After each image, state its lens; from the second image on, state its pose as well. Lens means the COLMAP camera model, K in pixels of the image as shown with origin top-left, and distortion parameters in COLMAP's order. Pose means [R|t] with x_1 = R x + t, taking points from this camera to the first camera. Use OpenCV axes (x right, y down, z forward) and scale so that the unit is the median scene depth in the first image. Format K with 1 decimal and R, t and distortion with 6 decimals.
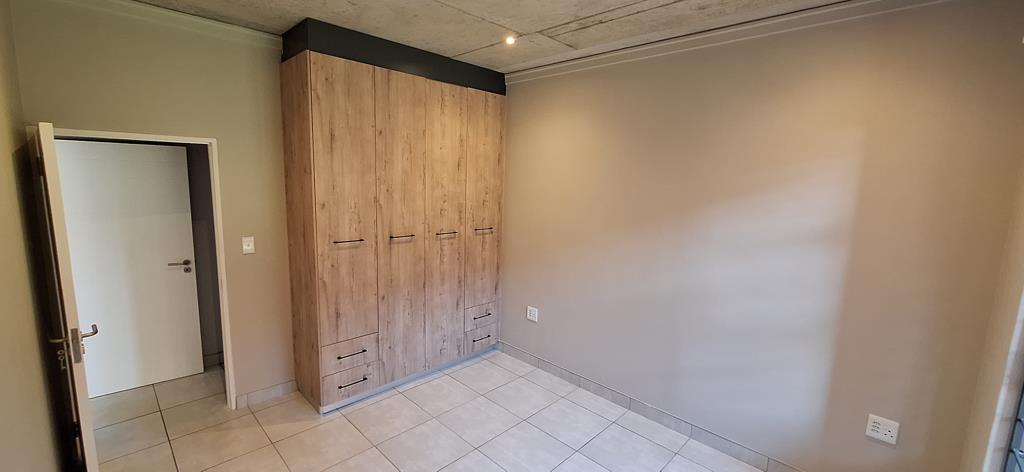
lens RADIAL K [[402.7, 0, 512.4], [0, 402.7, 237.6], [0, 0, 1]] dist [-0.001177, -0.000103]
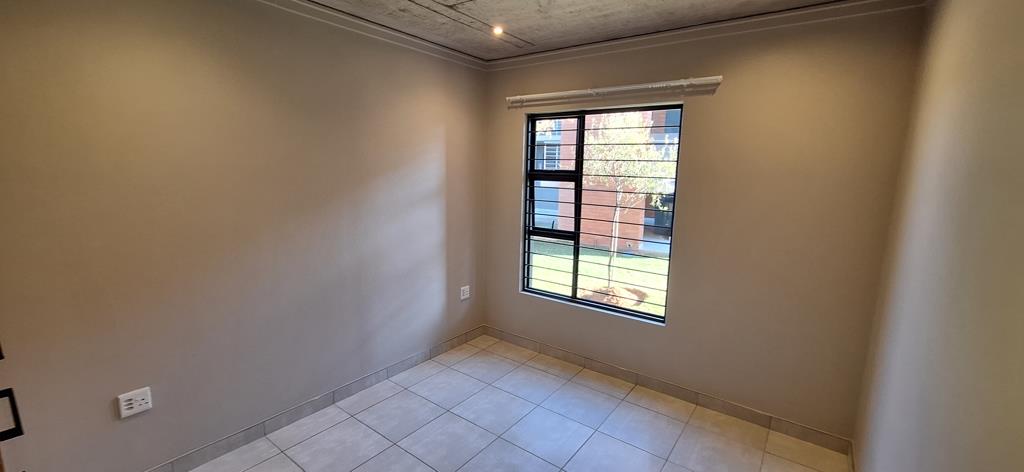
lens RADIAL K [[402.7, 0, 515.1], [0, 402.7, 239.7], [0, 0, 1]] dist [-0.001177, -0.000103]
pose [[-0.124410, -0.199190, 0.972032, -0.673410], [0.124345, 0.968790, 0.214441, -0.101491], [-0.984409, 0.147545, -0.095759, 0.703240]]
